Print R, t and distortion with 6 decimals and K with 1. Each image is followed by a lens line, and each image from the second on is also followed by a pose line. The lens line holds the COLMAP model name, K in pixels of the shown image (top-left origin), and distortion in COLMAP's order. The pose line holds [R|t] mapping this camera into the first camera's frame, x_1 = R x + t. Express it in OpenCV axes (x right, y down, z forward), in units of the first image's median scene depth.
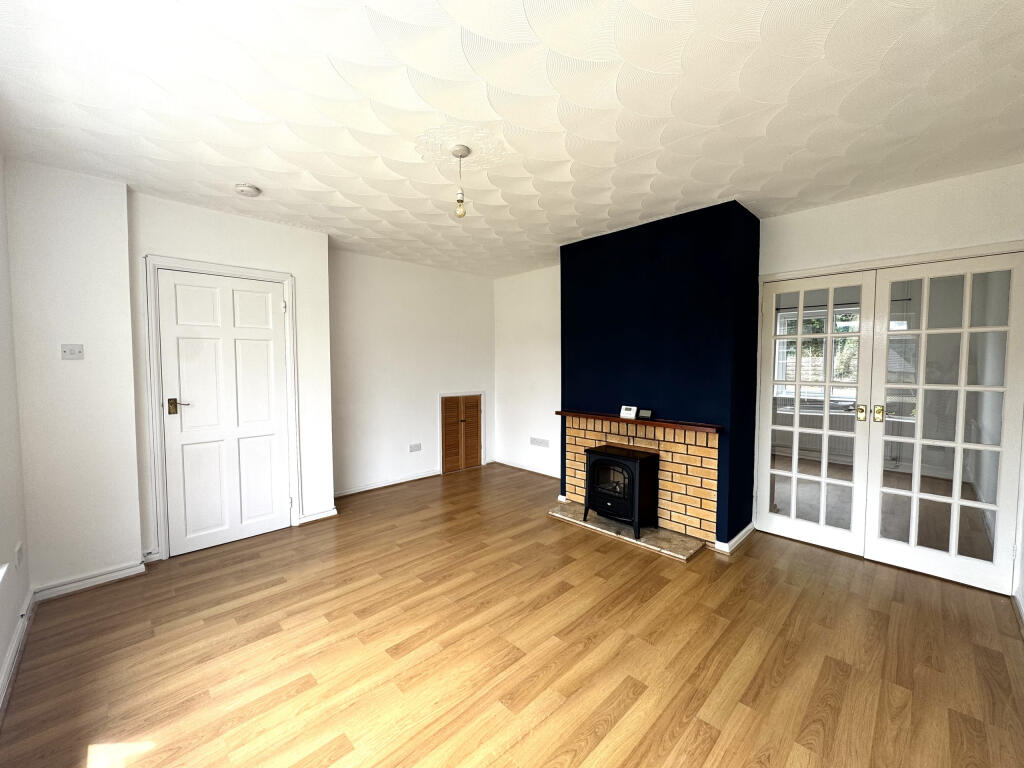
lens RADIAL K [[413.2, 0, 512.0], [0, 413.2, 384.0], [0, 0, 1]] dist [-0.000704, 0.000741]
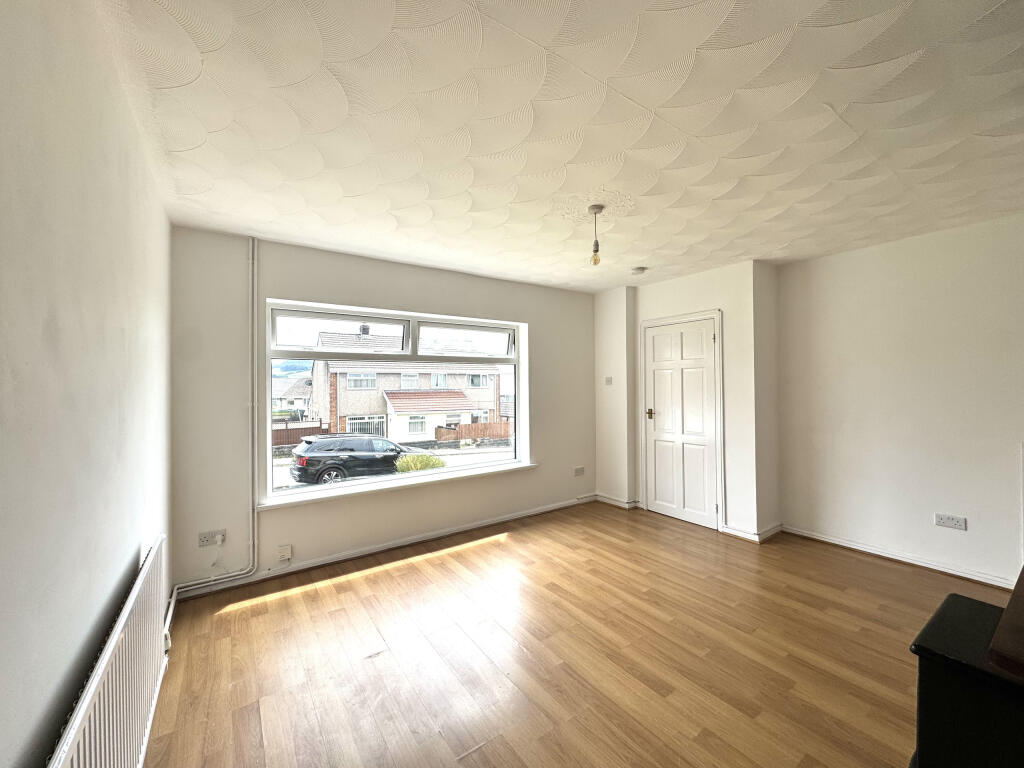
lens RADIAL K [[413.2, 0, 512.0], [0, 413.2, 384.0], [0, 0, 1]] dist [-0.000704, 0.000741]
pose [[-0.175420, -0.000671, -0.984493, 0.893804], [-0.042777, 0.999061, 0.006941, -0.052491], [0.983564, 0.043331, -0.175284, 0.823650]]
